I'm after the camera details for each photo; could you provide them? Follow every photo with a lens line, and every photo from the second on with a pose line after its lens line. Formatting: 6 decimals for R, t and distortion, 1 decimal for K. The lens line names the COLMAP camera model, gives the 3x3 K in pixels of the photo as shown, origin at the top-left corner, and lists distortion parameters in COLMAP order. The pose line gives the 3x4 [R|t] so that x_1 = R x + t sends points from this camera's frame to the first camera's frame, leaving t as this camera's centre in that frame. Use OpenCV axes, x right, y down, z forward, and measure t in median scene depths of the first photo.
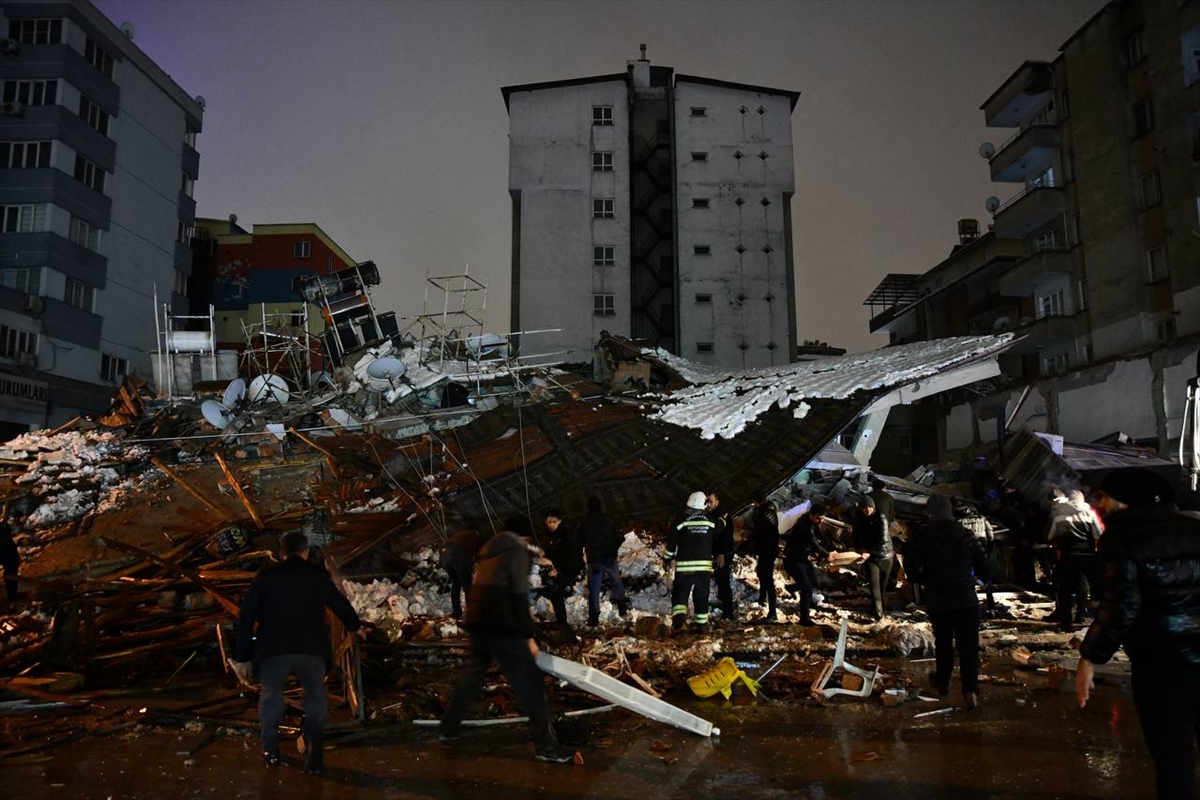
lens RADIAL K [[827.4, 0, 600.0], [0, 827.4, 400.0], [0, 0, 1]] dist [-0.104826, 0.088053]
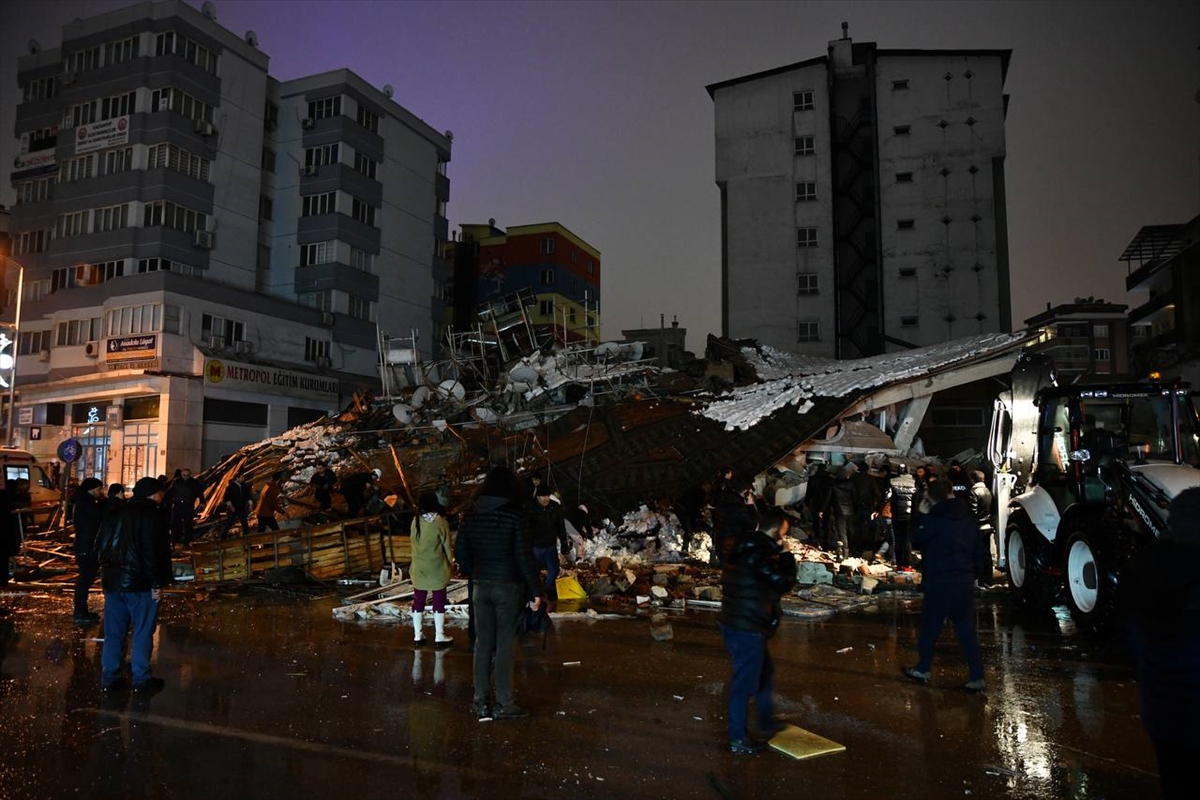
lens RADIAL K [[827.4, 0, 600.0], [0, 827.4, 400.0], [0, 0, 1]] dist [-0.104826, 0.088053]
pose [[0.942855, -0.015786, -0.332830, 0.135074], [0.029527, 0.998906, 0.036269, -0.019367], [0.331893, -0.044024, 0.942289, -0.101411]]
